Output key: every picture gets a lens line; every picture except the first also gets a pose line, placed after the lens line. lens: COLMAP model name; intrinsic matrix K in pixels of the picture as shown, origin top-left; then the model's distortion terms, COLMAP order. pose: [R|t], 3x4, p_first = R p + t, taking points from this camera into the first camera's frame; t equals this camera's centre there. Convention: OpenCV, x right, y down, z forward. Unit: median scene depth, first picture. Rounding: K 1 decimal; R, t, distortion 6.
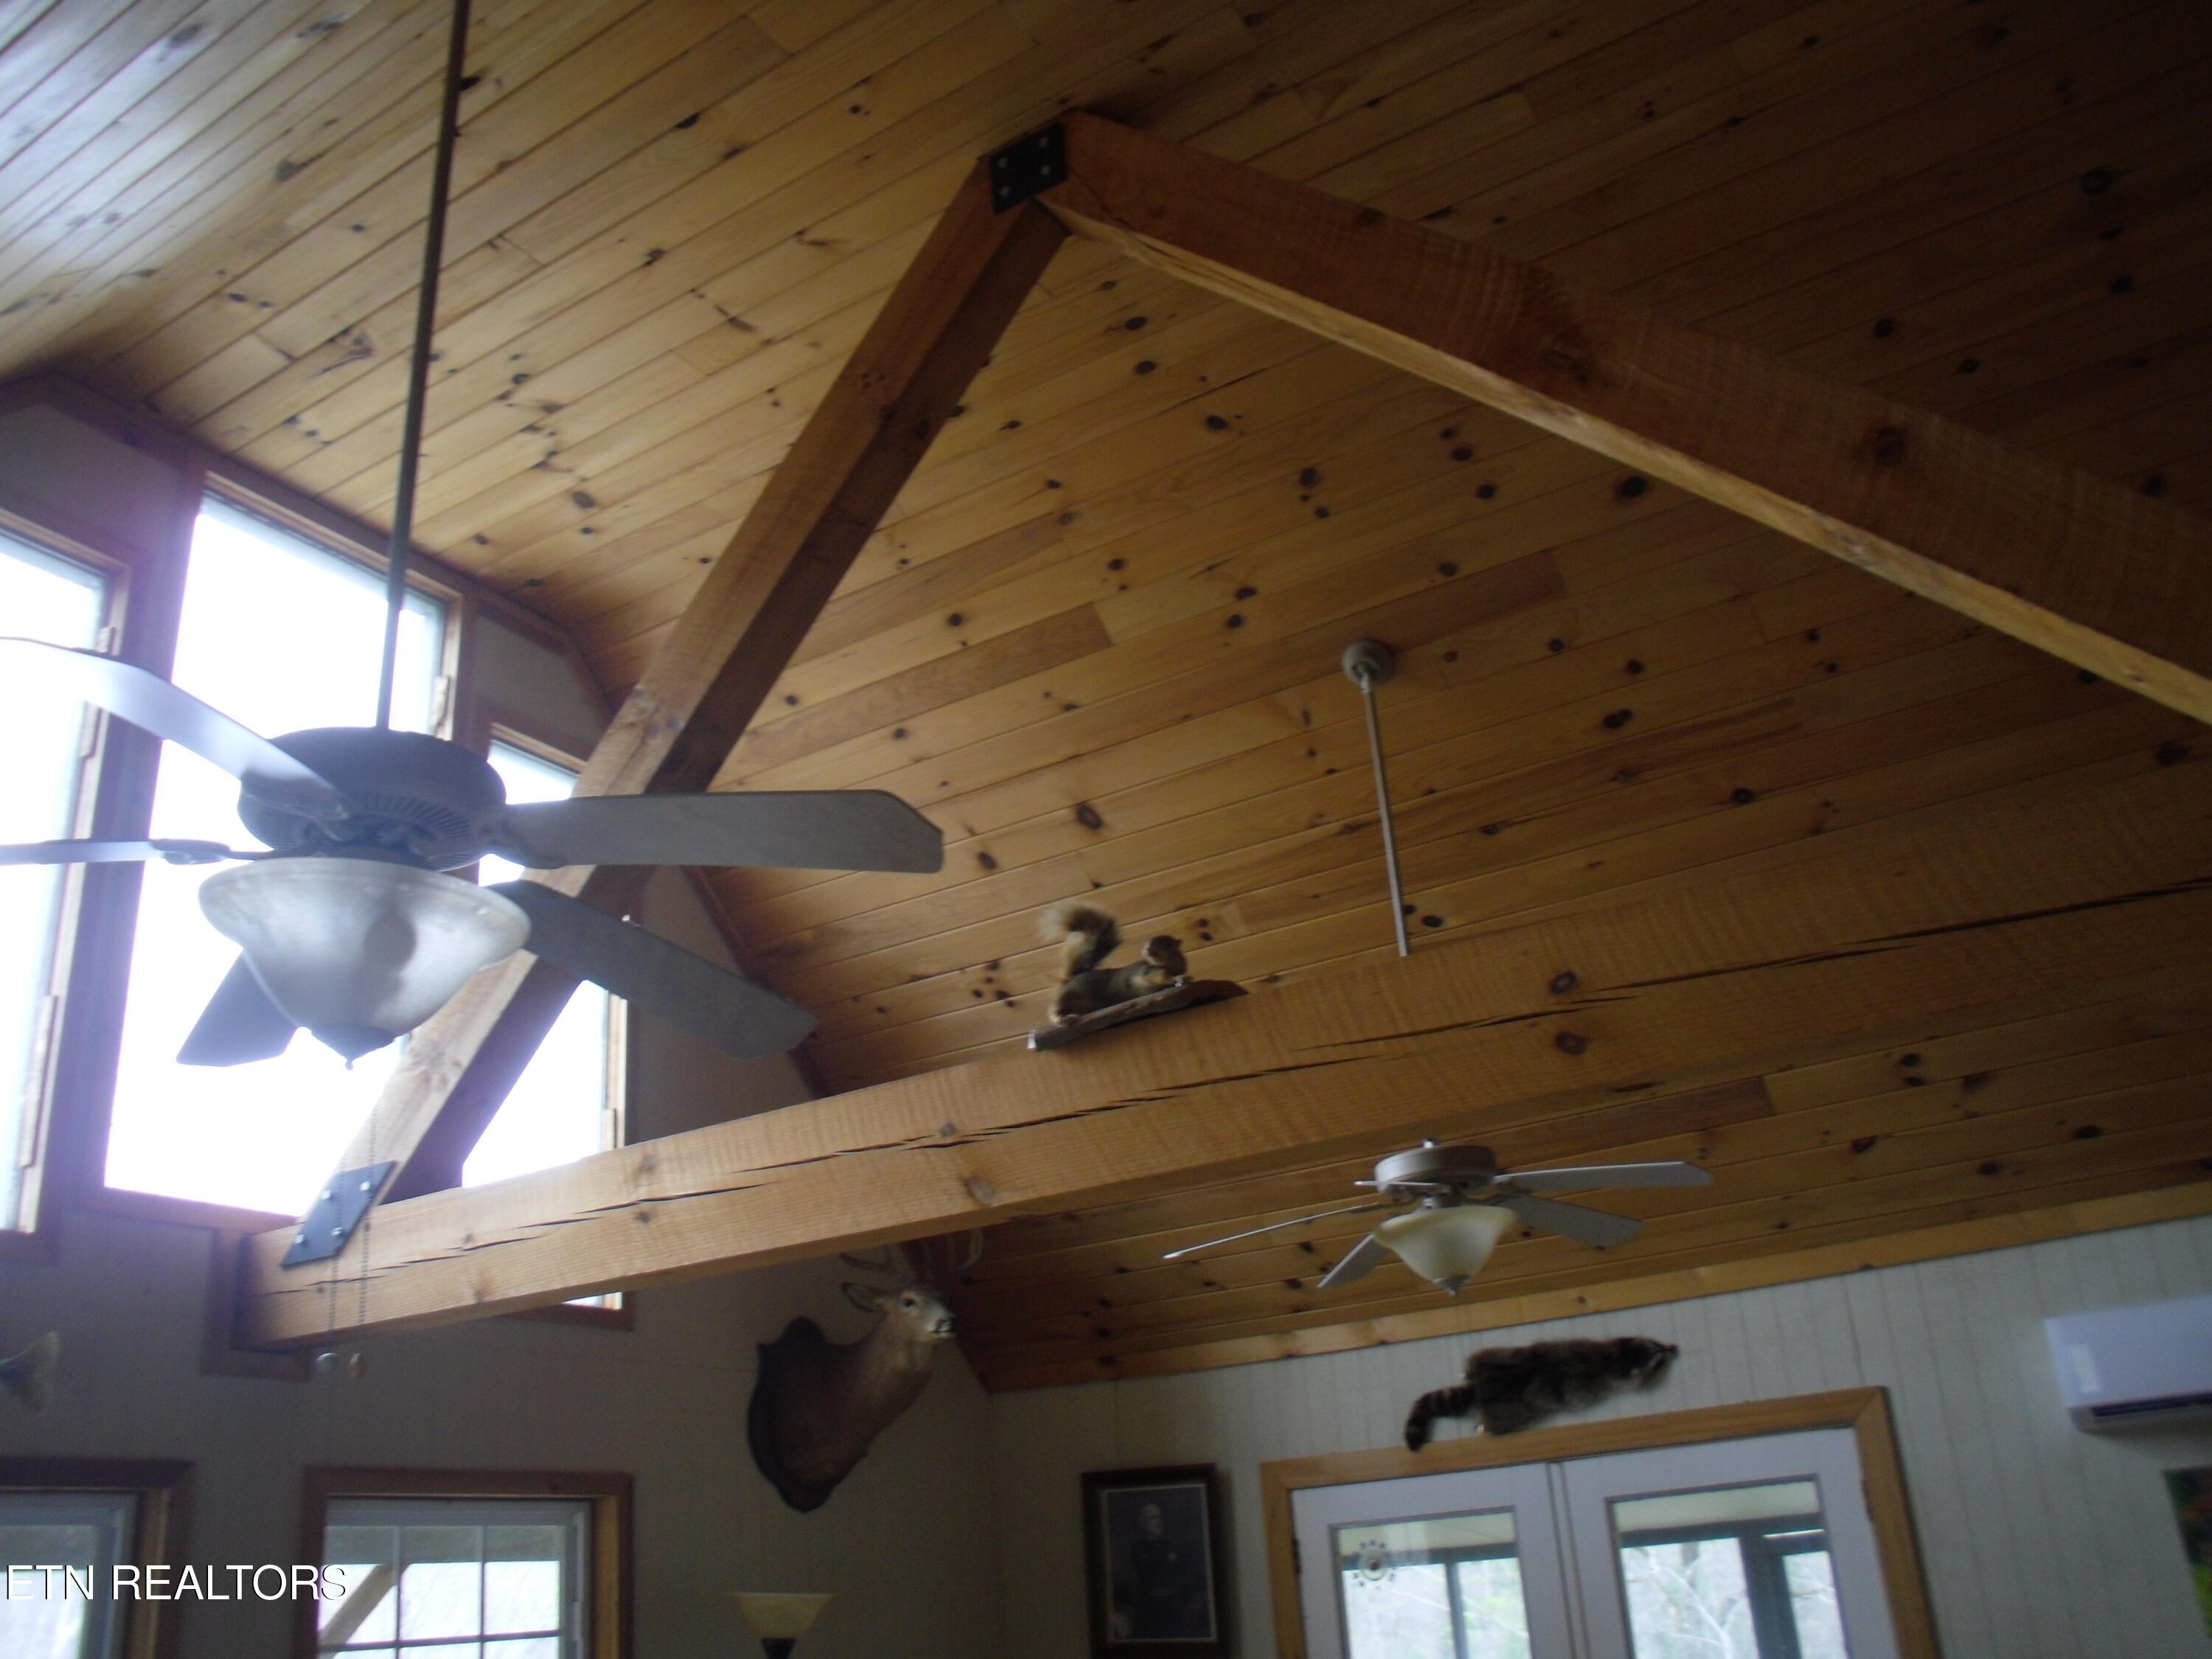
lens RADIAL K [[1873.9, 0, 1102.1], [0, 1873.9, 865.7], [0, 0, 1]] dist [-0.089762, 0.062227]
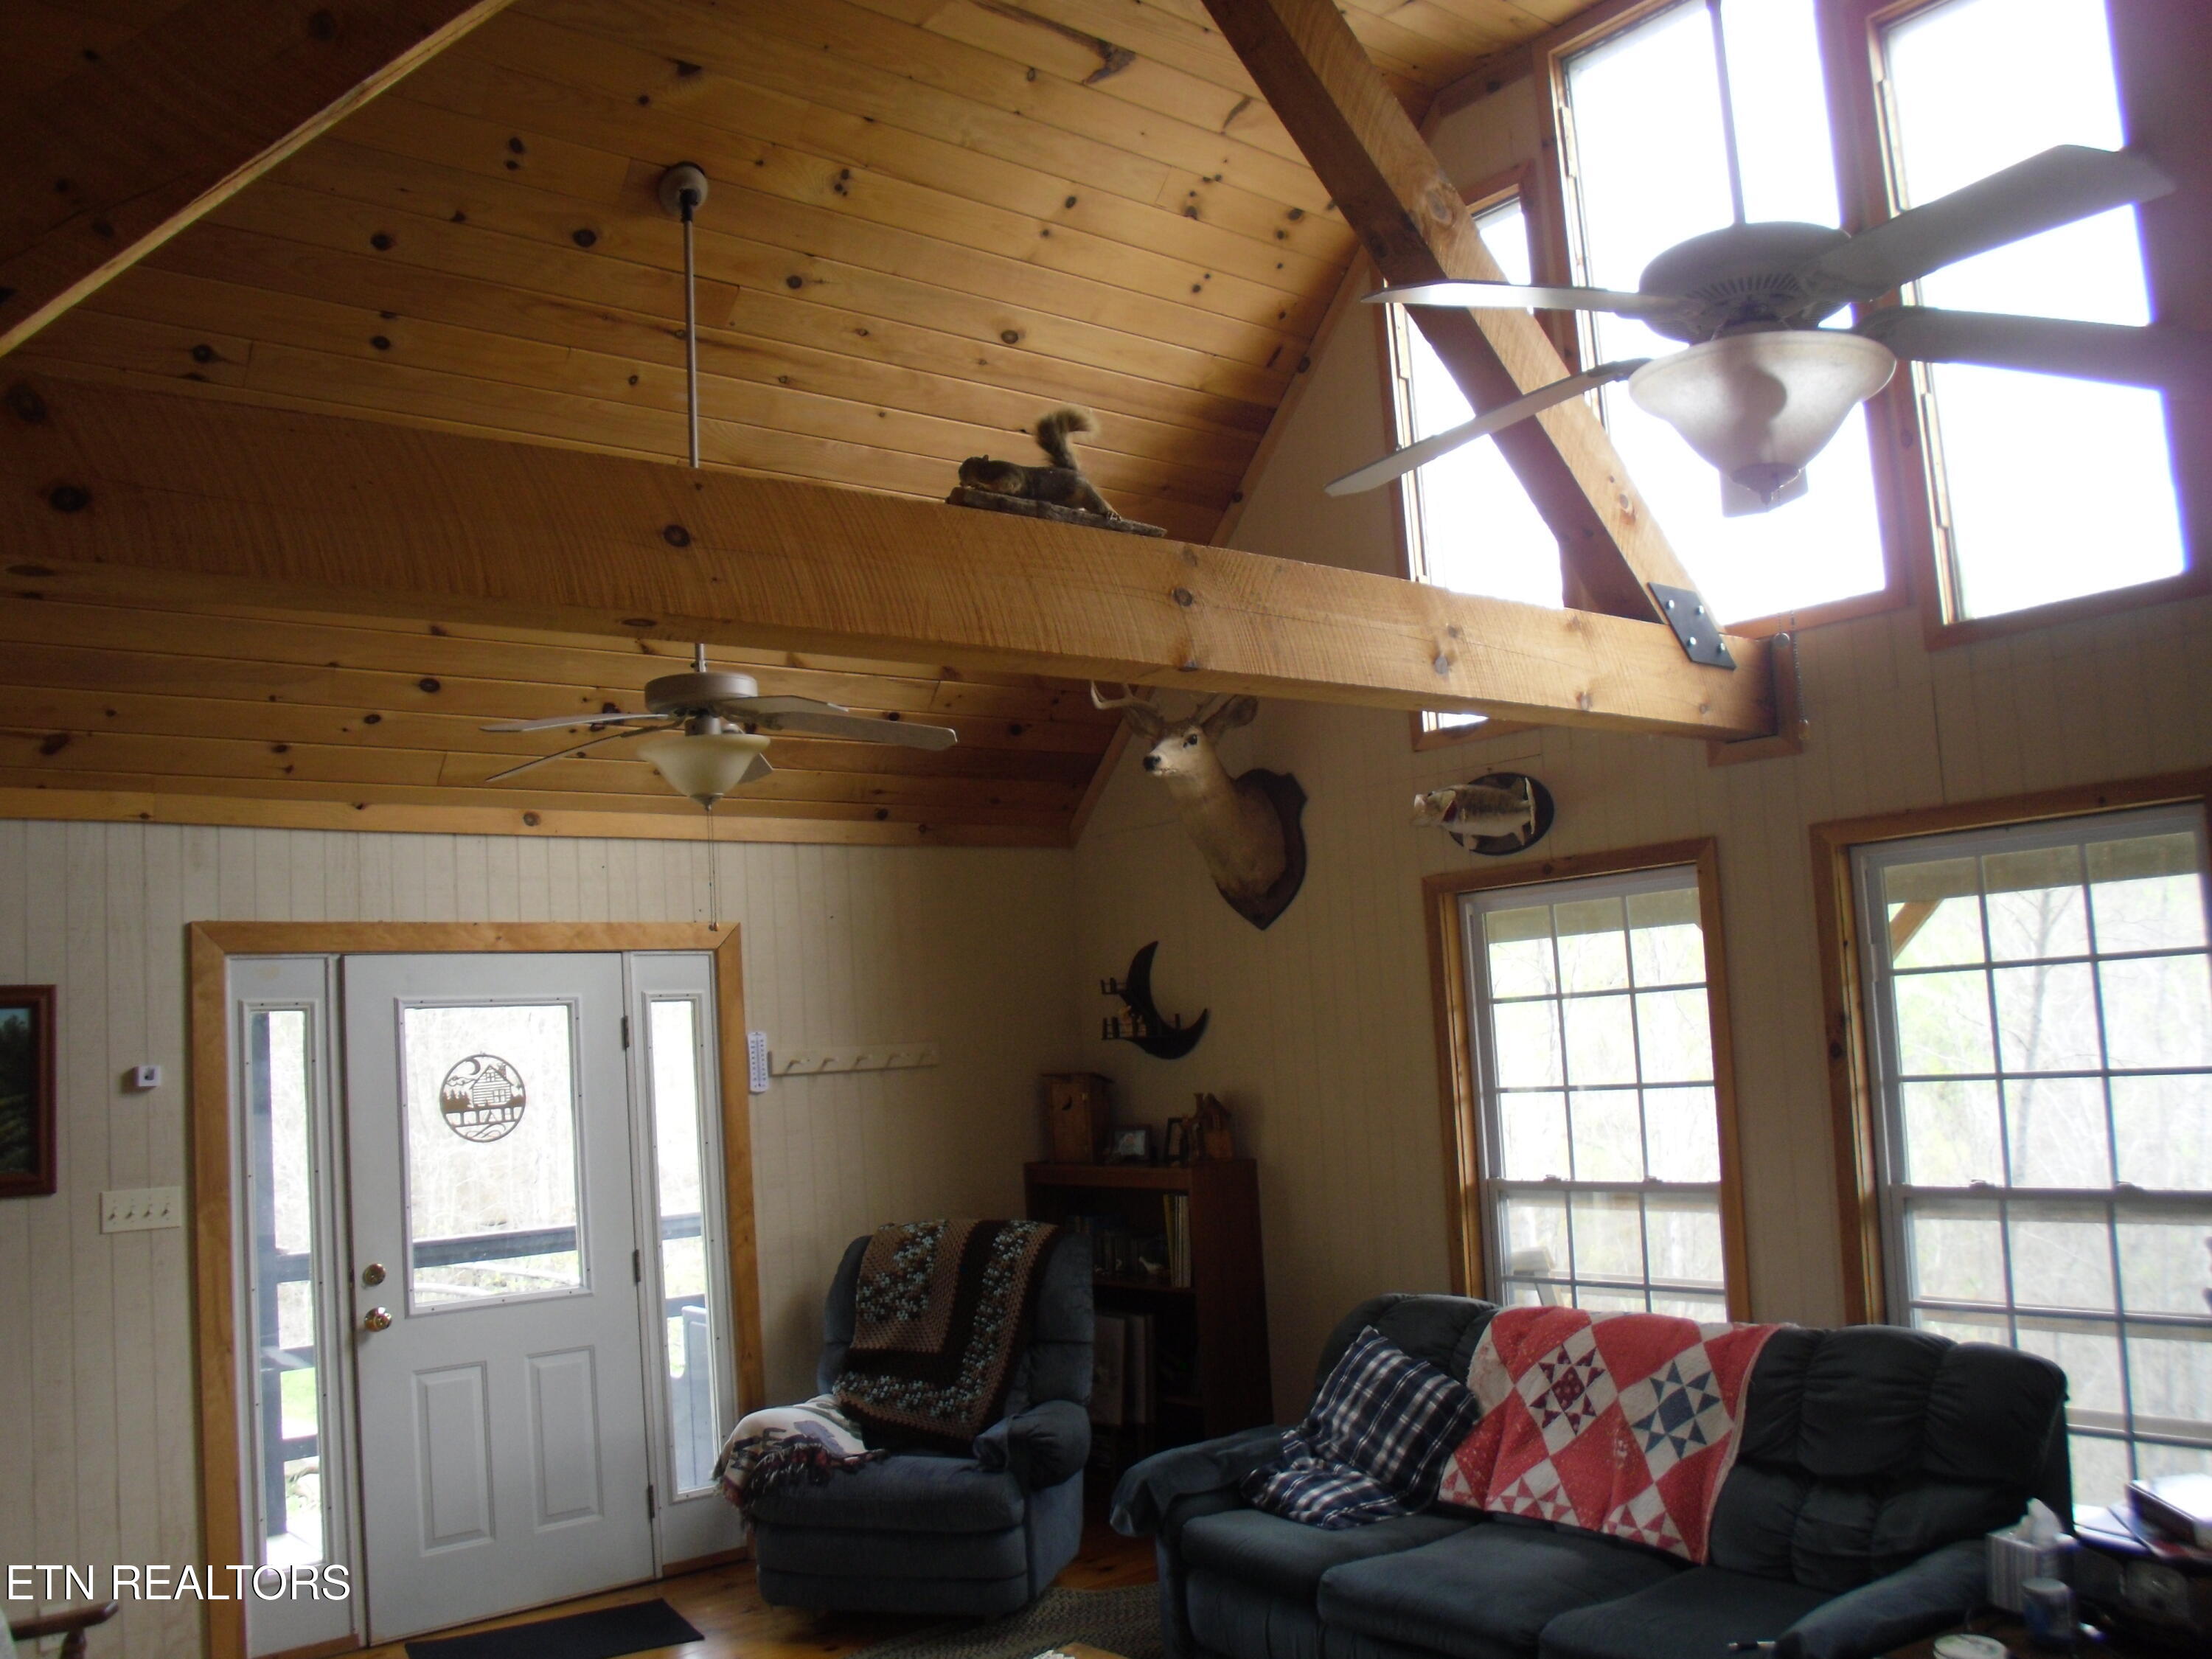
lens RADIAL K [[1873.9, 0, 1072.7], [0, 1873.9, 852.6], [0, 0, 1]] dist [-0.089762, 0.062227]
pose [[-0.310877, 0.005704, -0.950433, 0.802081], [0.427181, 0.894127, -0.134361, 0.305024], [0.849042, -0.447776, -0.280400, 0.935034]]
